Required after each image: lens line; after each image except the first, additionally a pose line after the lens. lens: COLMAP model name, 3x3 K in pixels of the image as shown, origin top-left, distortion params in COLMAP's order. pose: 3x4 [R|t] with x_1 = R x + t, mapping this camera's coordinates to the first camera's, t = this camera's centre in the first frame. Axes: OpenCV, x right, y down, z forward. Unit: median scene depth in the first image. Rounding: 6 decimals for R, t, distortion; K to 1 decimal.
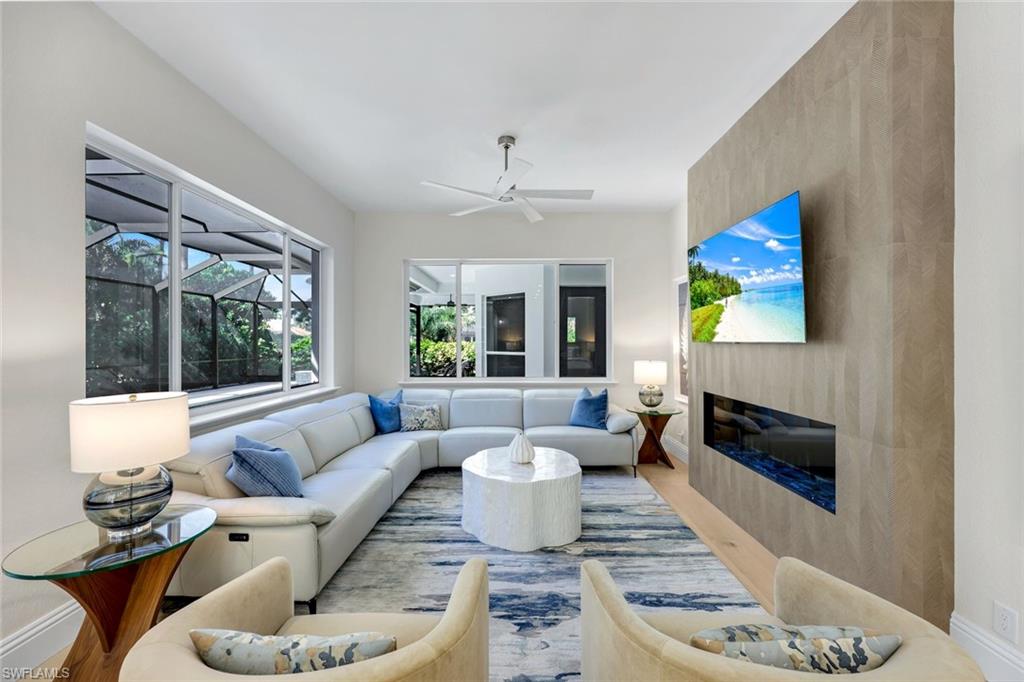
lens RADIAL K [[411.9, 0, 516.1], [0, 411.9, 341.5], [0, 0, 1]] dist [0.000309, -0.001034]
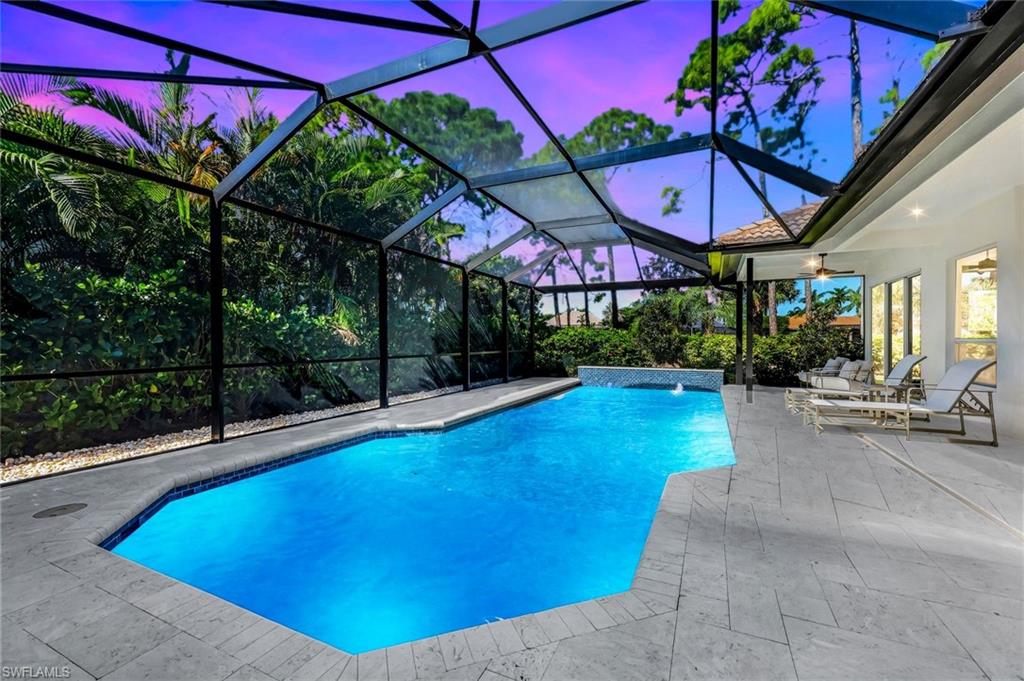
lens RADIAL K [[416.8, 0, 513.0], [0, 416.8, 342.2], [0, 0, 1]] dist [0.002680, 0.000126]
pose [[0.904400, 0.003381, -0.426673, -1.977447], [-0.001282, 0.999986, 0.005208, 0.123921], [0.426684, -0.004163, 0.904391, 1.087629]]
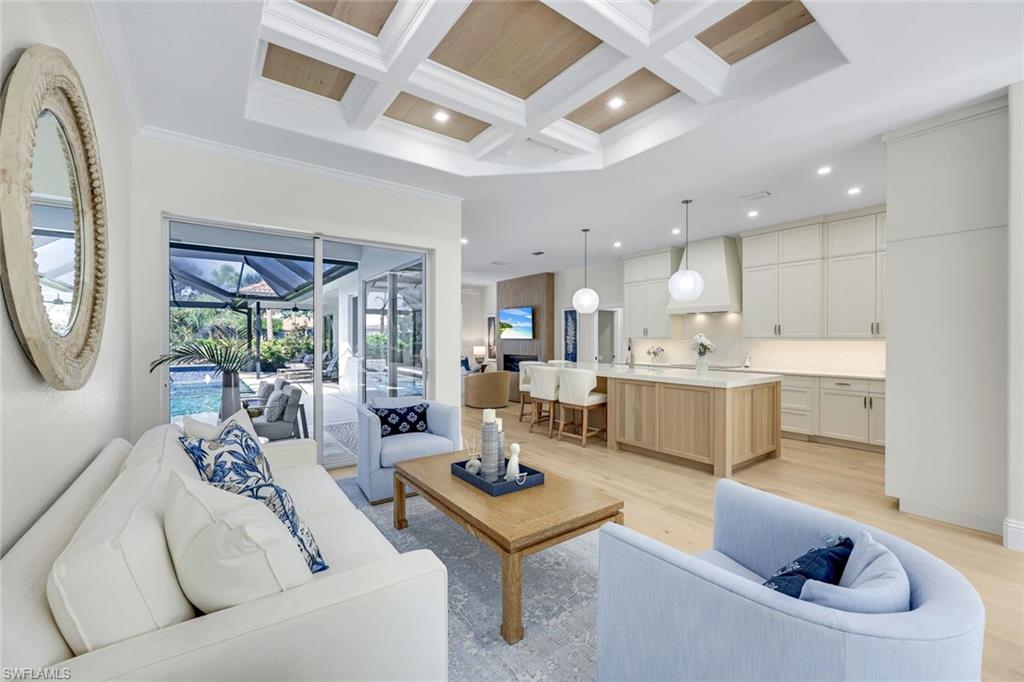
lens RADIAL K [[411.9, 0, 512.9], [0, 411.9, 340.5], [0, 0, 1]] dist [0.000309, -0.001034]
pose [[0.795136, -0.002972, 0.606424, -2.458156], [-0.000503, 0.999984, 0.005560, -0.006768], [-0.606431, -0.004726, 0.795122, -2.745059]]
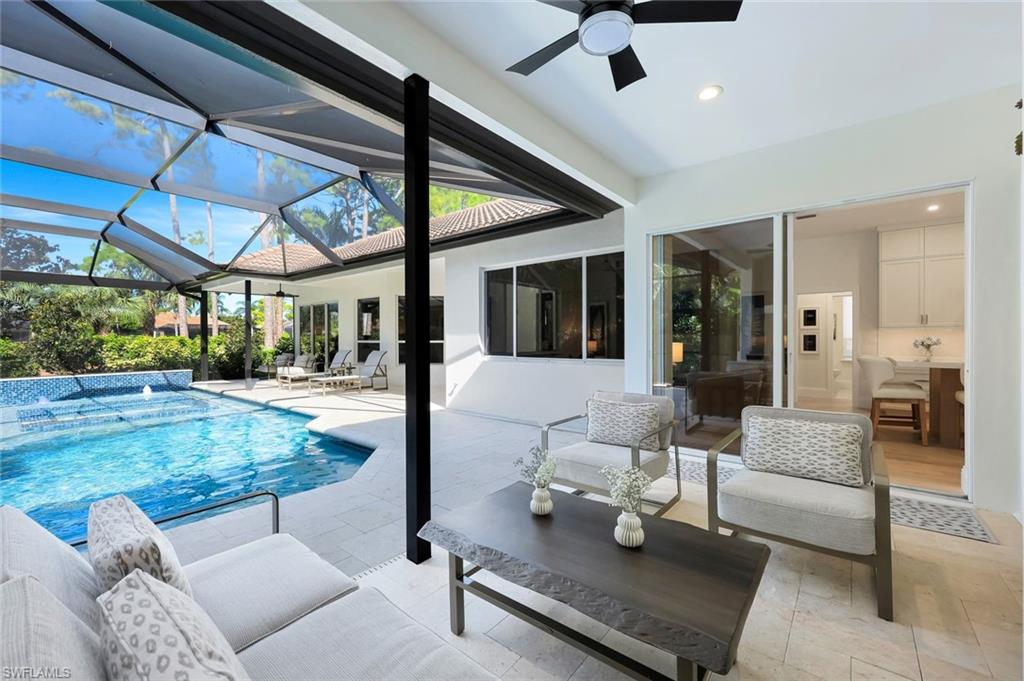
lens RADIAL K [[416.8, 0, 511.5], [0, 416.8, 343.8], [0, 0, 1]] dist [0.002680, 0.000126]
pose [[0.627046, -0.013101, 0.778872, -3.585219], [0.002209, 0.999884, 0.015040, 0.062260], [-0.778979, -0.007710, 0.627002, -0.136668]]
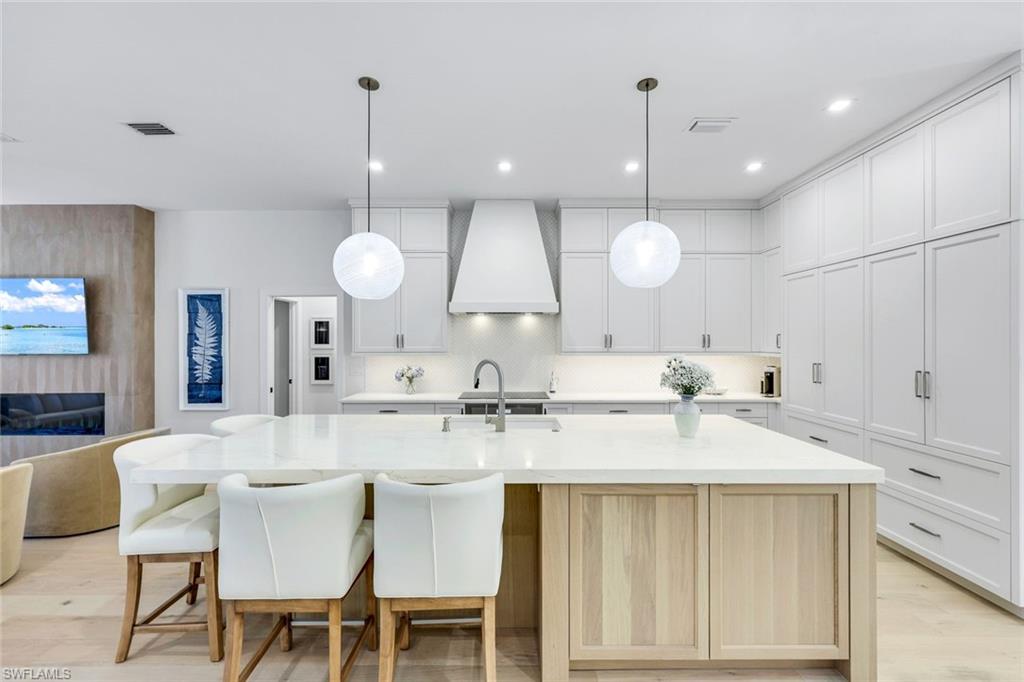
lens RADIAL K [[411.9, 0, 508.7], [0, 411.9, 340.9], [0, 0, 1]] dist [0.000309, -0.001034]
pose [[-0.006187, -0.000288, 0.999981, -1.395837], [0.000051, 1.000000, 0.000288, -0.067038], [-0.999981, 0.000052, -0.006187, -1.100516]]
